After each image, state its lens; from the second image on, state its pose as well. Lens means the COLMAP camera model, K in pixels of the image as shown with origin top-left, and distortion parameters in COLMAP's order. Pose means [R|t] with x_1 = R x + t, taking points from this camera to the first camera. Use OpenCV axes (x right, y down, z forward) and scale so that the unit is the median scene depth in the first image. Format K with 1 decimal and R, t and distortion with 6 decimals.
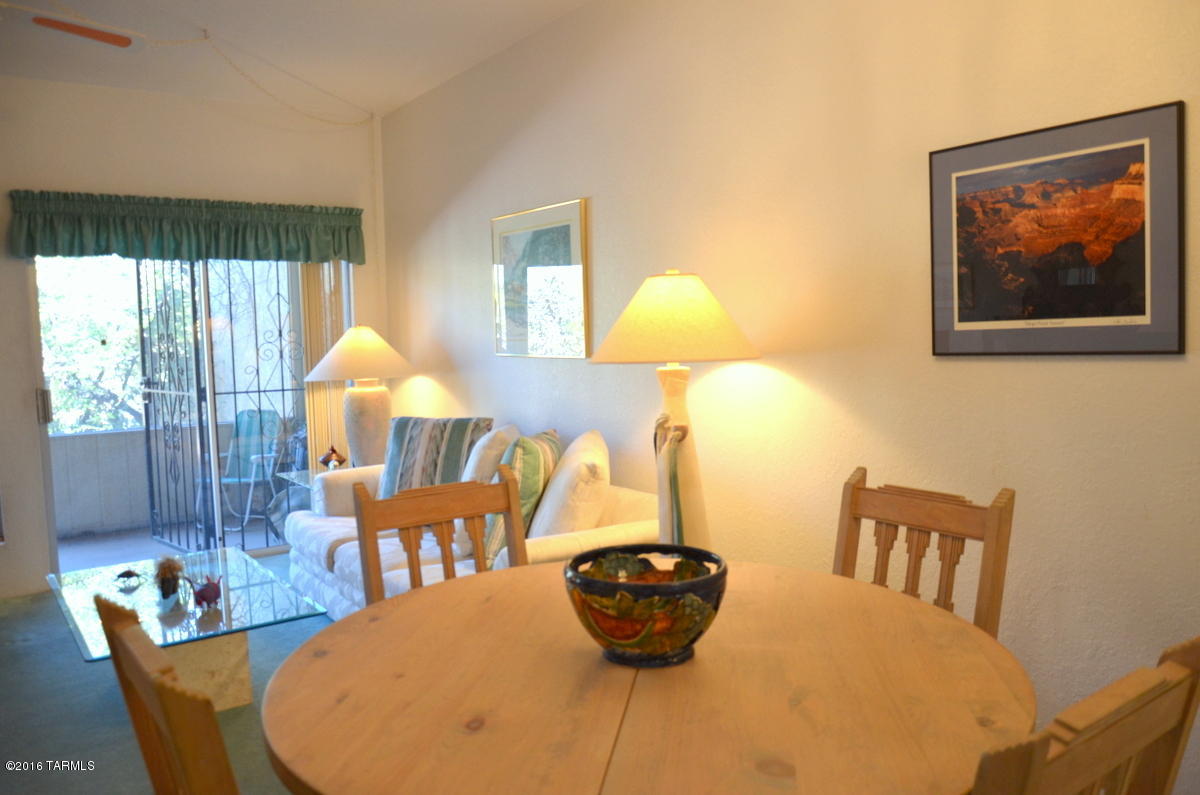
lens RADIAL K [[966.0, 0, 597.8], [0, 966.0, 394.2], [0, 0, 1]] dist [-0.001550, -0.003659]
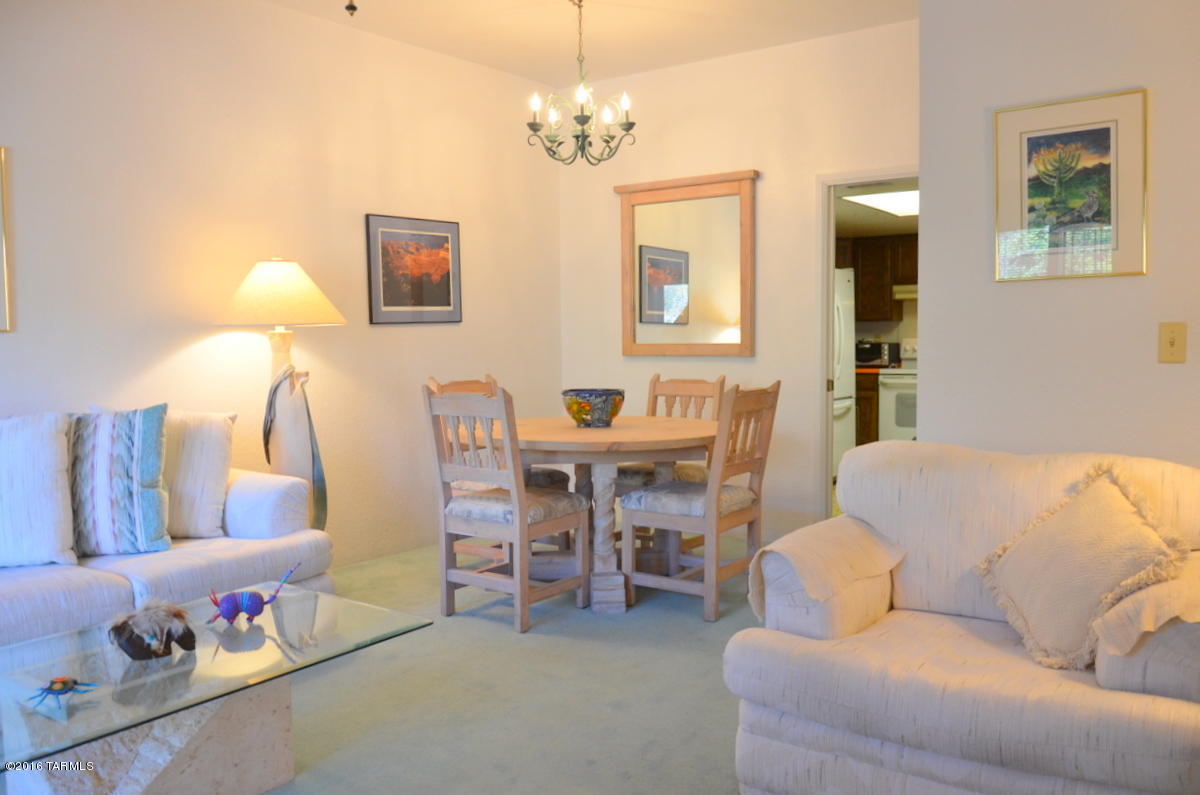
lens RADIAL K [[966.0, 0, 600.4], [0, 966.0, 395.9], [0, 0, 1]] dist [-0.001550, -0.003659]
pose [[-0.303678, -0.019465, 0.952576, -1.691567], [0.102744, 0.993292, 0.053051, 0.046854], [-0.947219, 0.113982, -0.299641, 1.266859]]
